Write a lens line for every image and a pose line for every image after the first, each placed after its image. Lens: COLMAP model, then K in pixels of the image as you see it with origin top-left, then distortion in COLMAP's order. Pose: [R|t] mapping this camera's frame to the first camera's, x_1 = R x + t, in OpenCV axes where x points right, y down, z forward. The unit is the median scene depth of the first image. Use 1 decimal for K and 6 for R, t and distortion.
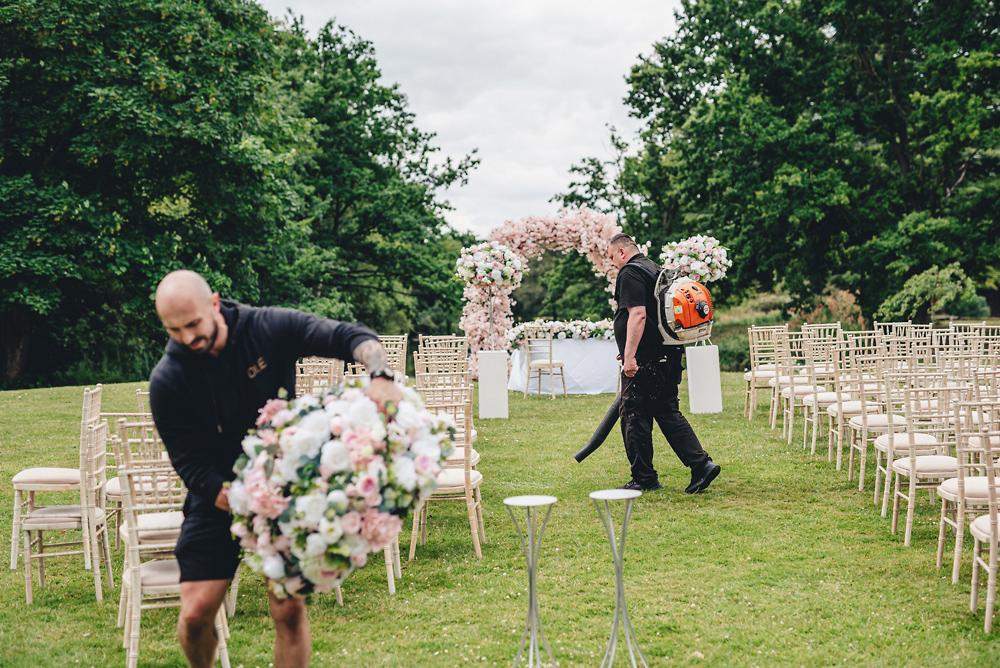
lens RADIAL K [[2443.0, 0, 500.0], [0, 2443.0, 334.0], [0, 0, 1]] dist [0.383442, -7.161174]
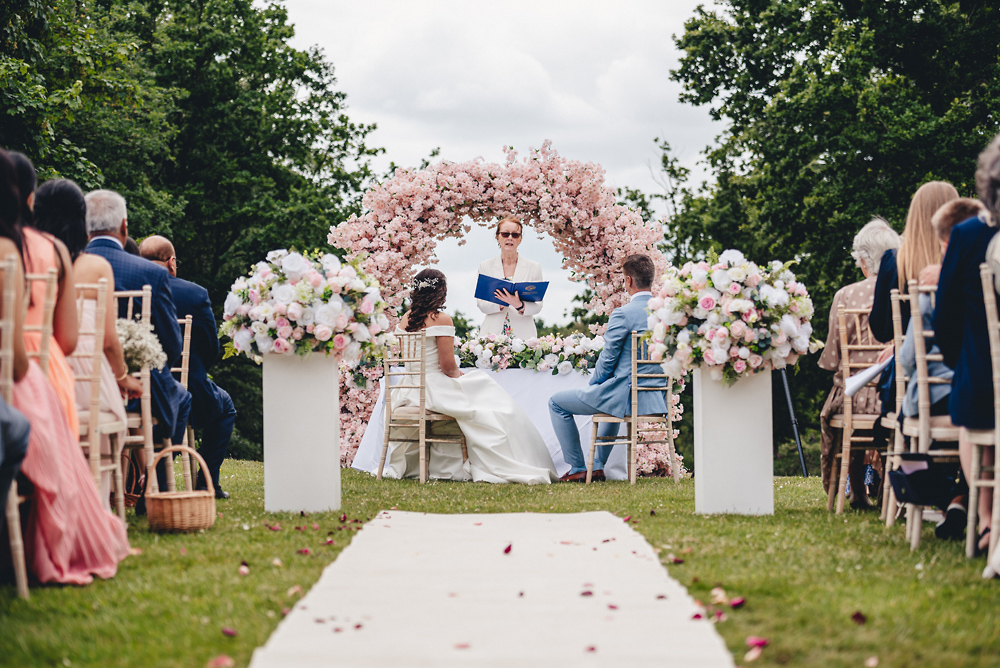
lens RADIAL K [[2443.0, 0, 500.0], [0, 2443.0, 334.0], [0, 0, 1]] dist [0.383442, -7.161174]
pose [[0.997956, 0.025405, -0.058643, 0.045026], [-0.030761, 0.995254, -0.092323, 0.030125], [0.056019, 0.093938, 0.994001, 0.380085]]
